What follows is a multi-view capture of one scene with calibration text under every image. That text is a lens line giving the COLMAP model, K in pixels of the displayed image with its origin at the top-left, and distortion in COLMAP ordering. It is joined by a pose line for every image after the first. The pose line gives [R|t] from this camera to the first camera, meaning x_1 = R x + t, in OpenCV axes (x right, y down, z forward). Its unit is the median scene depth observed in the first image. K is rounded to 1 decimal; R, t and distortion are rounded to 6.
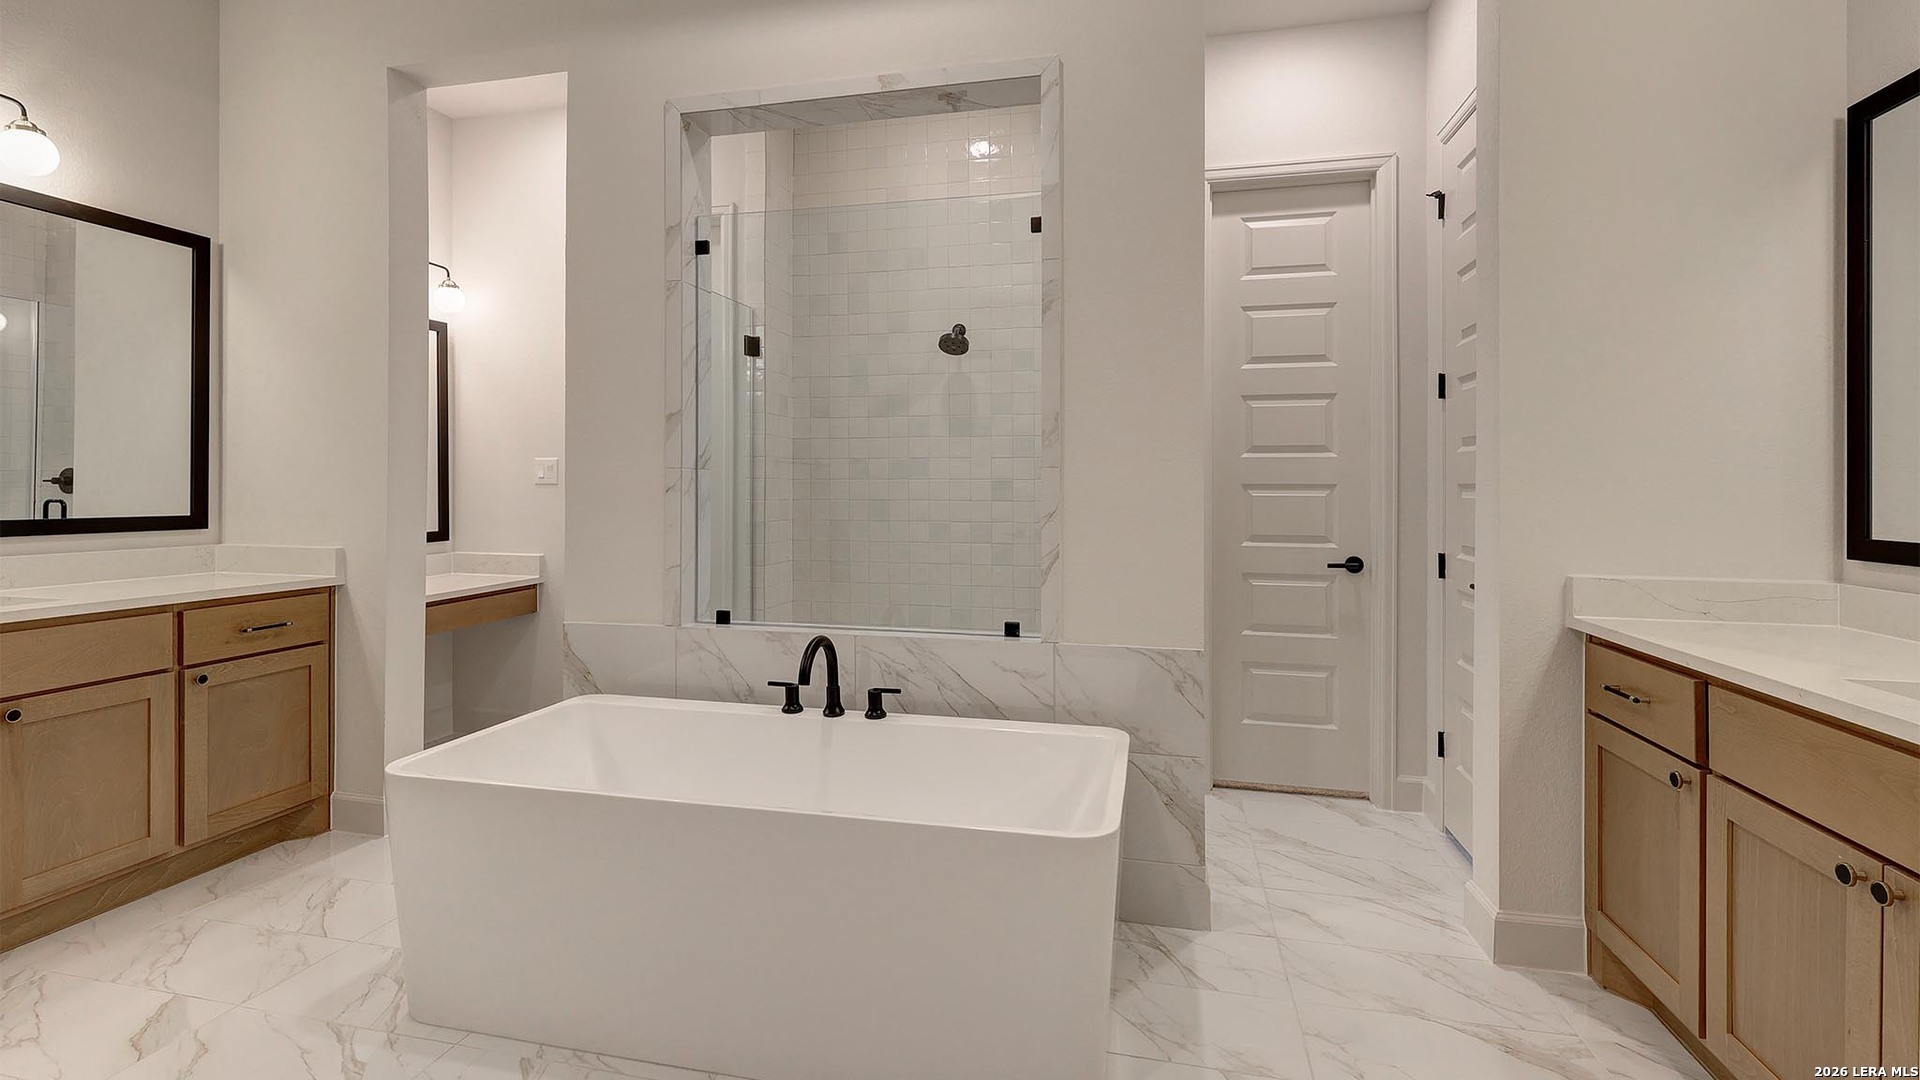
lens RADIAL K [[868.4, 0, 959.8], [0, 868.4, 493.8], [0, 0, 1]] dist [0.000125, 0.000368]
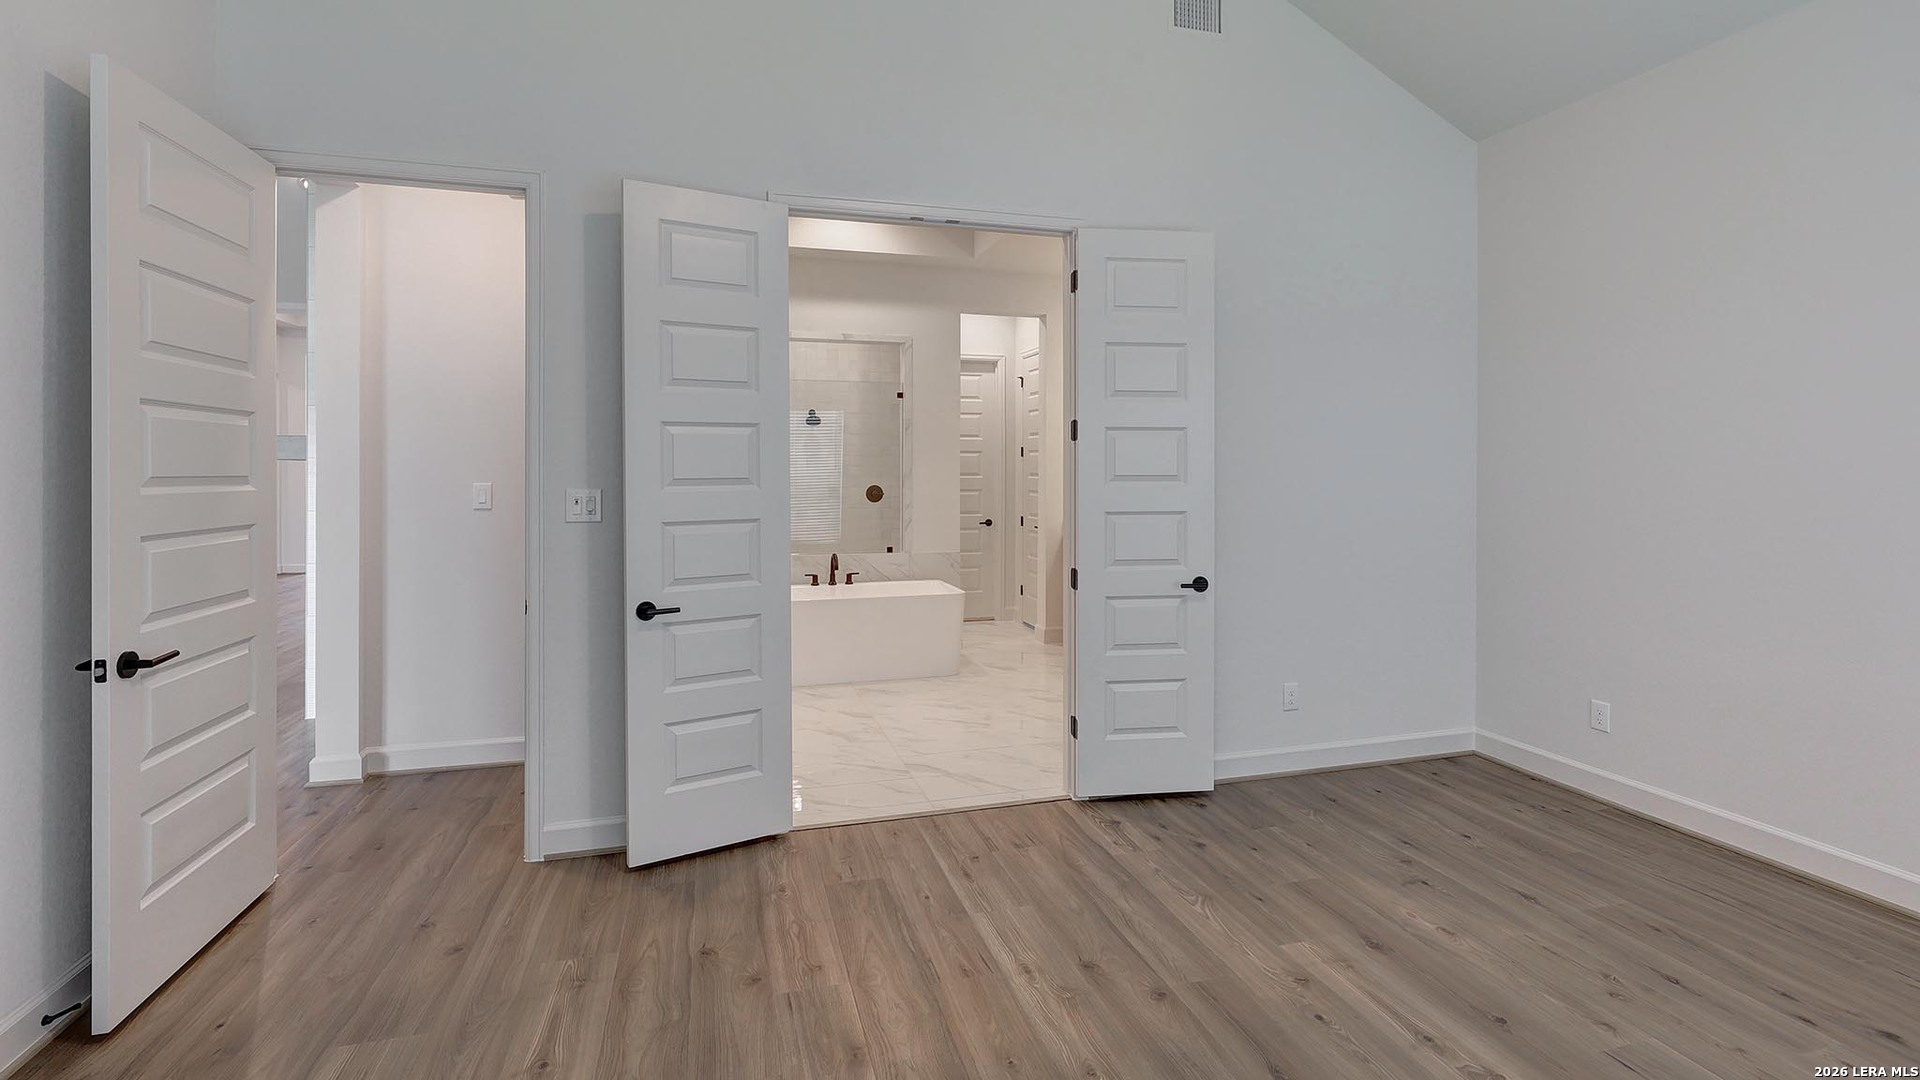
lens RADIAL K [[868.4, 0, 957.2], [0, 868.4, 538.2], [0, 0, 1]] dist [0.000125, 0.000368]
pose [[0.875086, -0.042213, 0.482124, -0.978375], [0.006996, 0.997188, 0.074611, -0.069664], [-0.483918, -0.061917, 0.872920, -1.323227]]
